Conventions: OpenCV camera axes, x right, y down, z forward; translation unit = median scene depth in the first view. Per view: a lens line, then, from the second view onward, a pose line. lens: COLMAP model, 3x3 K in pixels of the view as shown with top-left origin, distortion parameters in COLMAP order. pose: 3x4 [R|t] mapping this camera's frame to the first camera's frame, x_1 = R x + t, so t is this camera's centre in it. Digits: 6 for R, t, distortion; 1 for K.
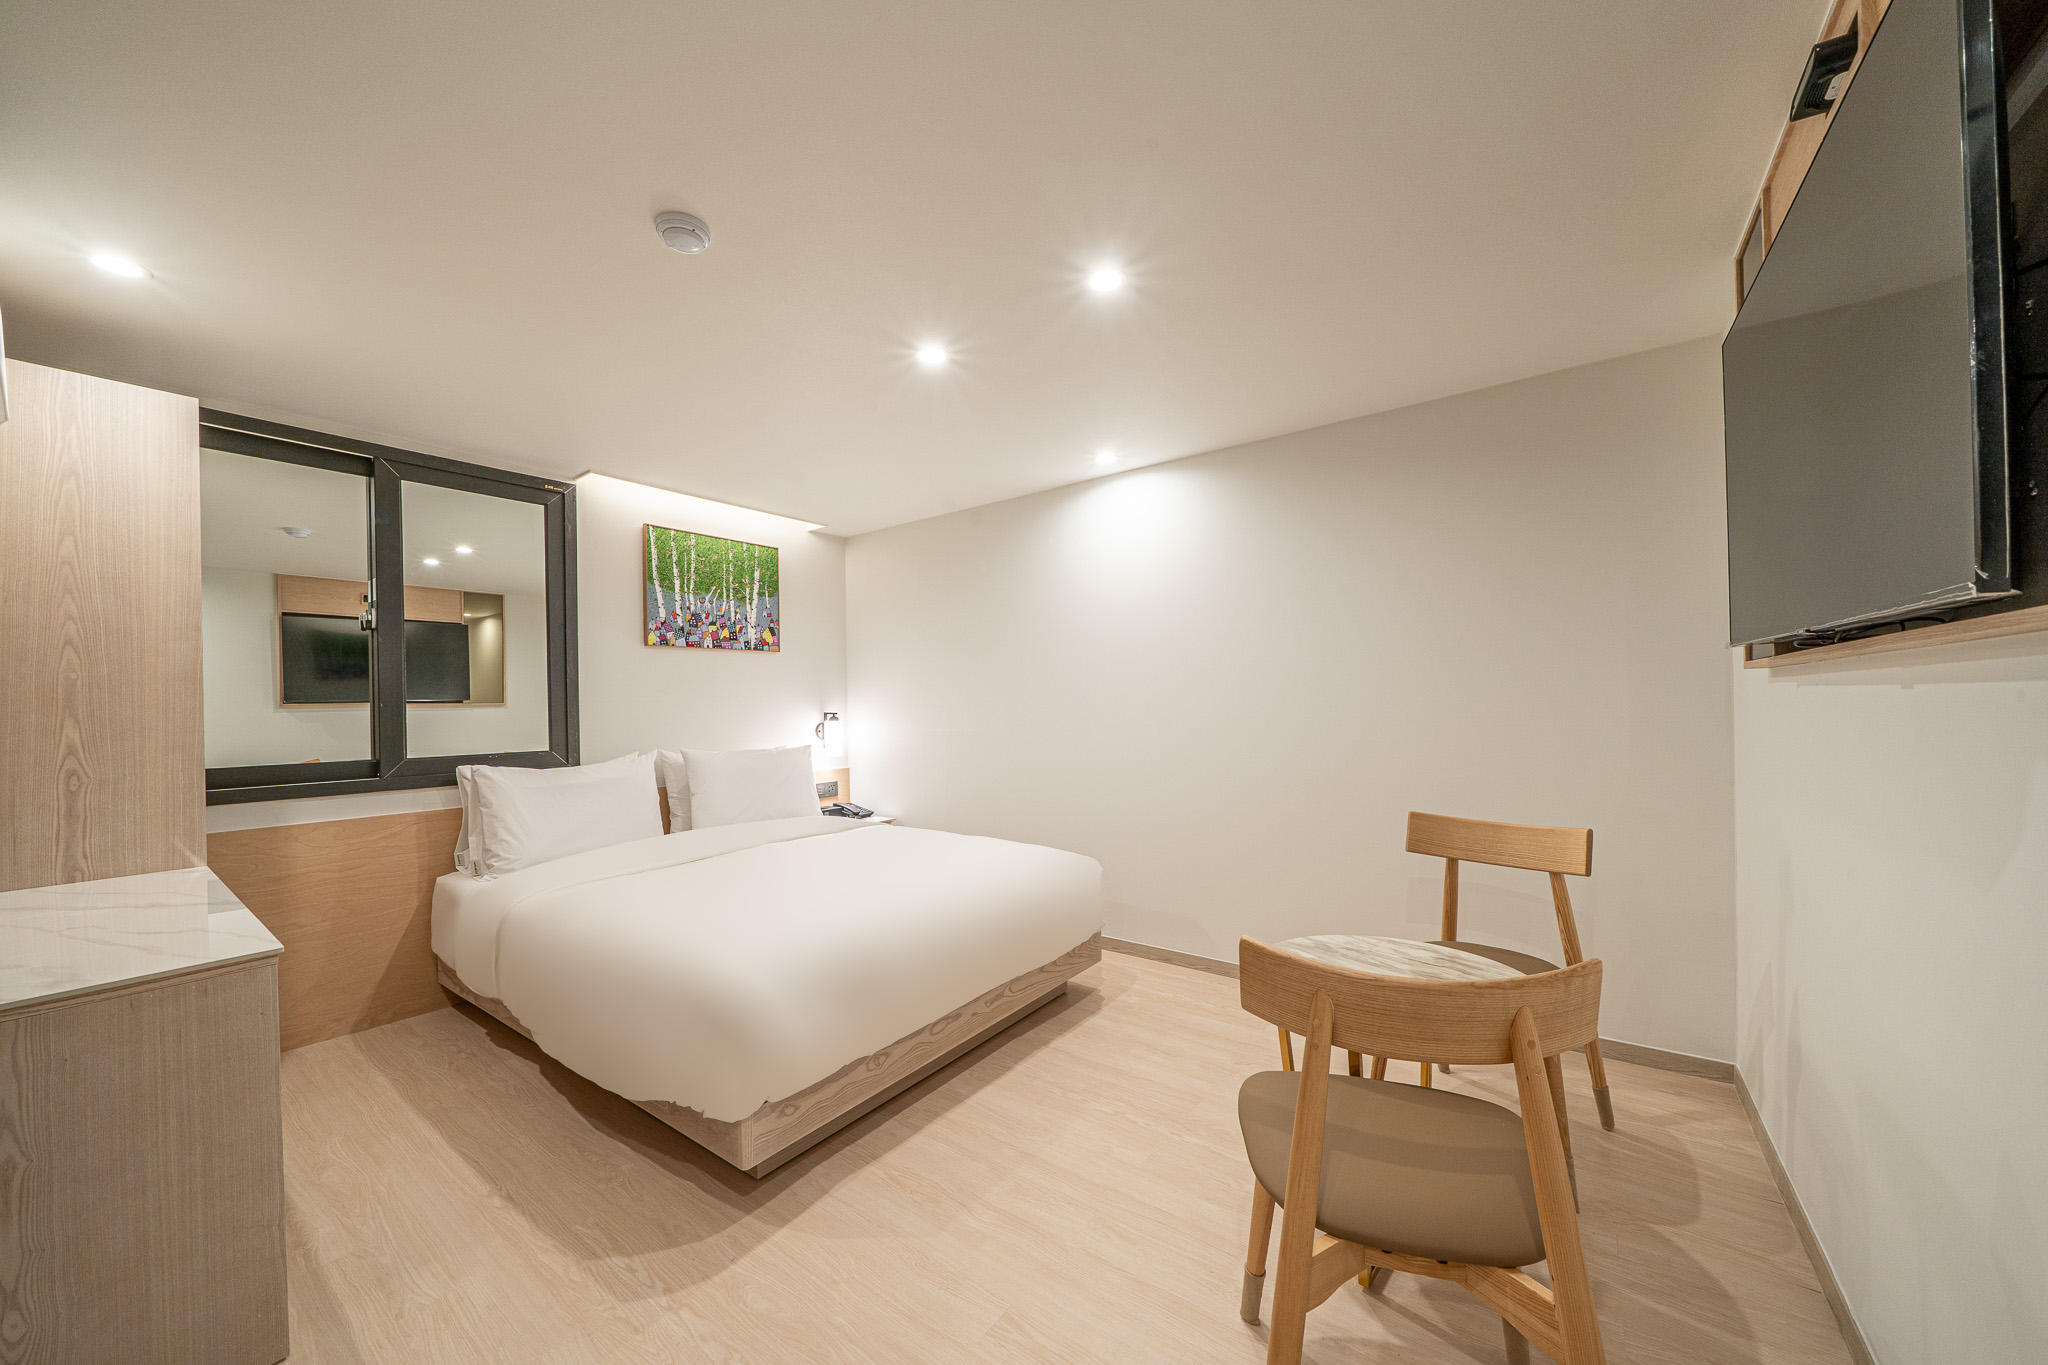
lens RADIAL K [[752.4, 0, 1024.4], [0, 752.4, 691.8], [0, 0, 1]] dist [0.000896, 0.000160]
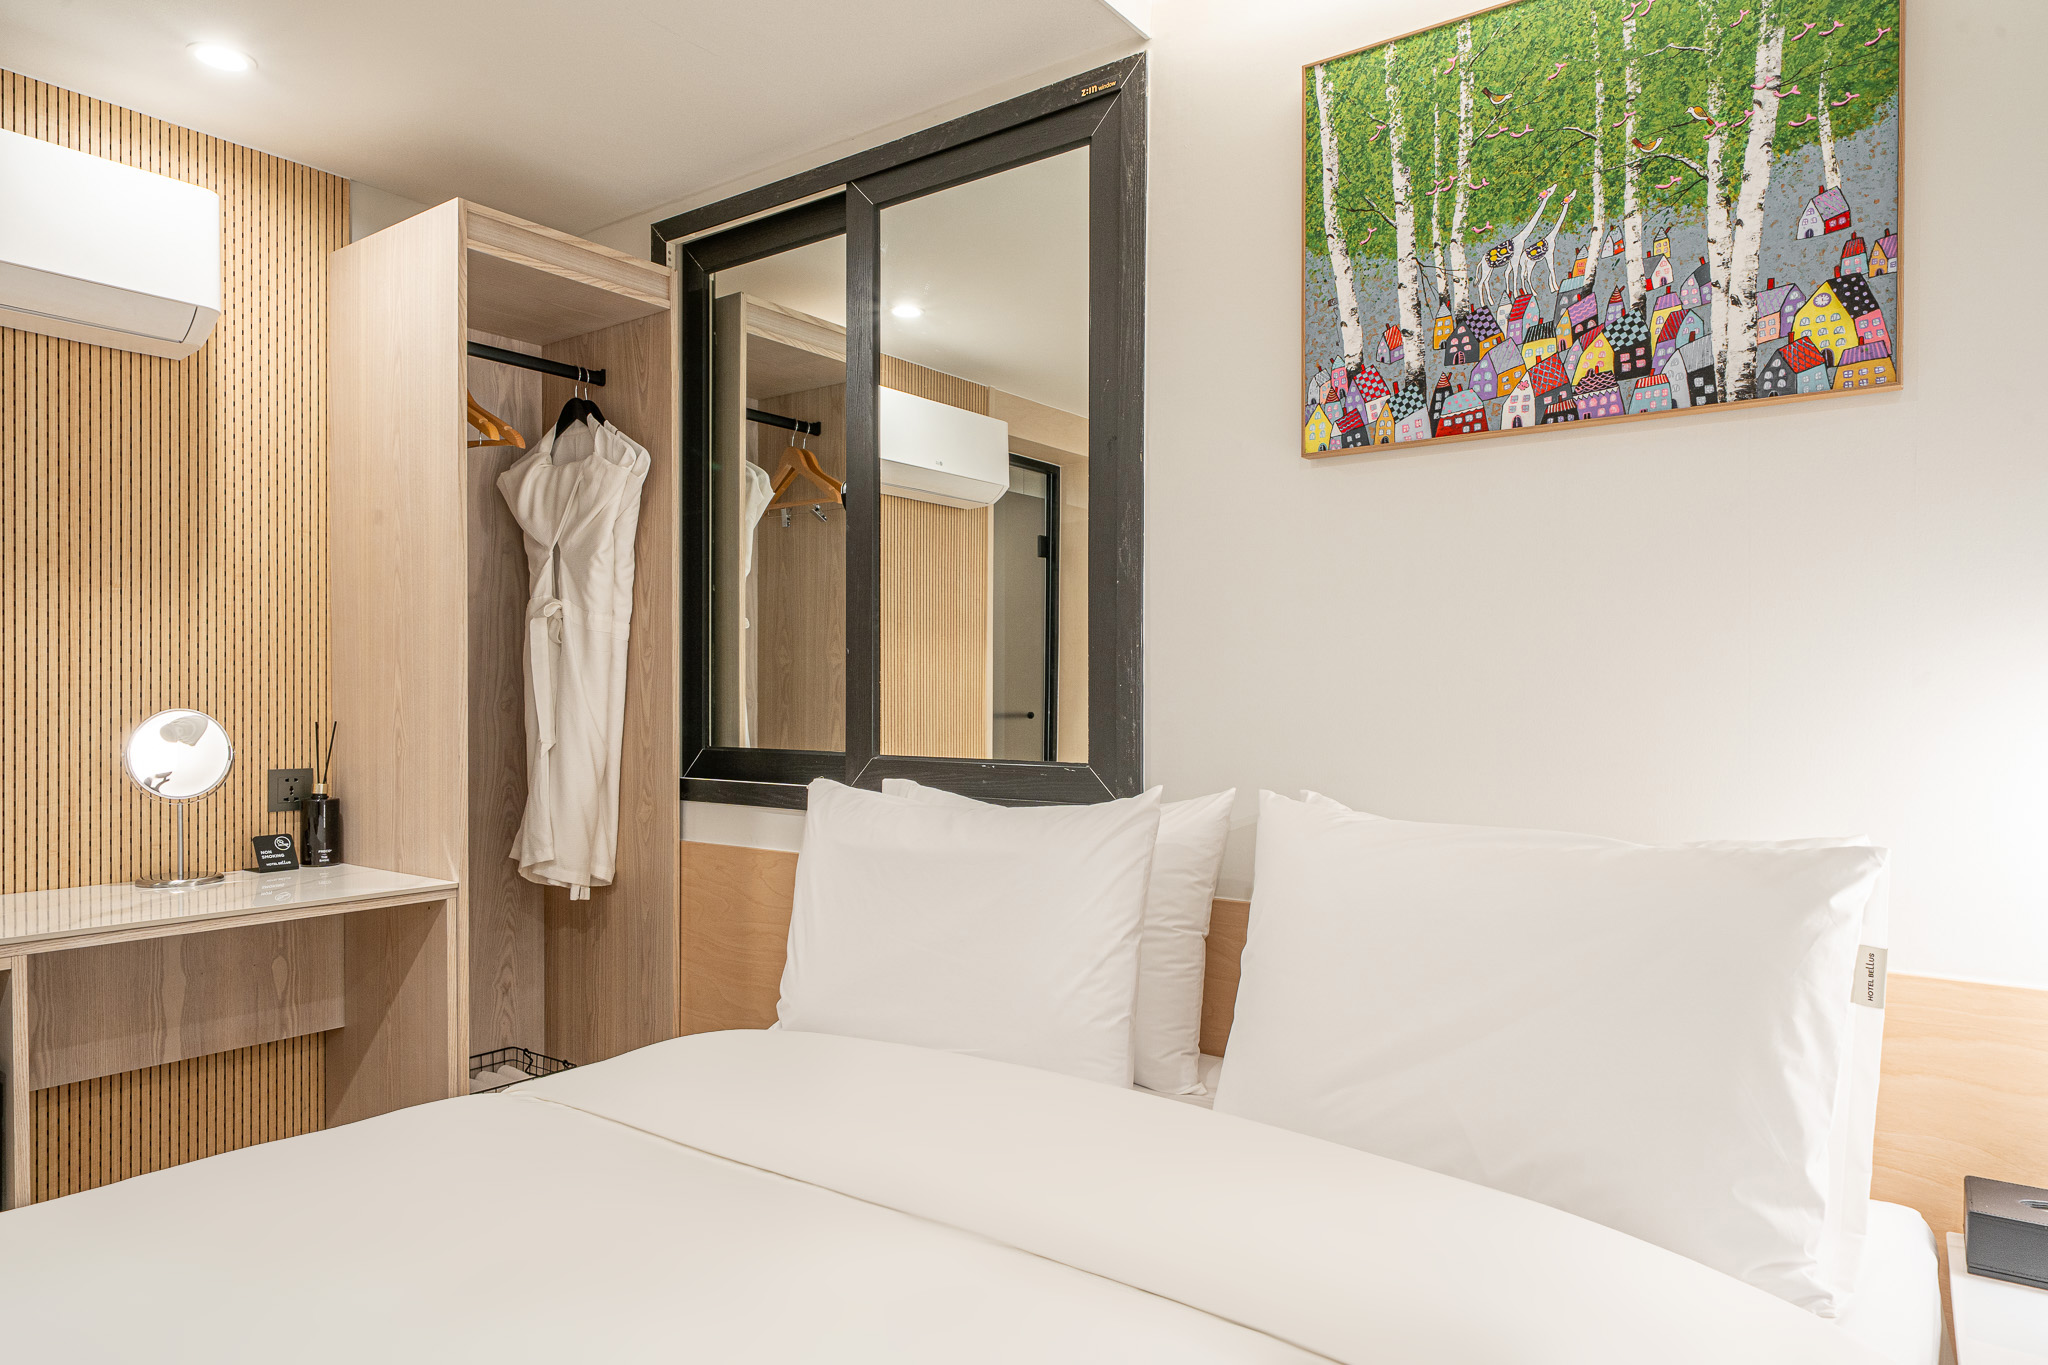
lens RADIAL K [[1239.2, 0, 1024.9], [0, 1239.2, 687.1], [0, 0, 1]] dist [-0.003194, -0.001981]
pose [[-0.002716, 0.008699, -0.999958, 0.012125], [0.005875, 0.999945, 0.008683, 0.026930], [0.999979, -0.005852, -0.002767, 0.831593]]
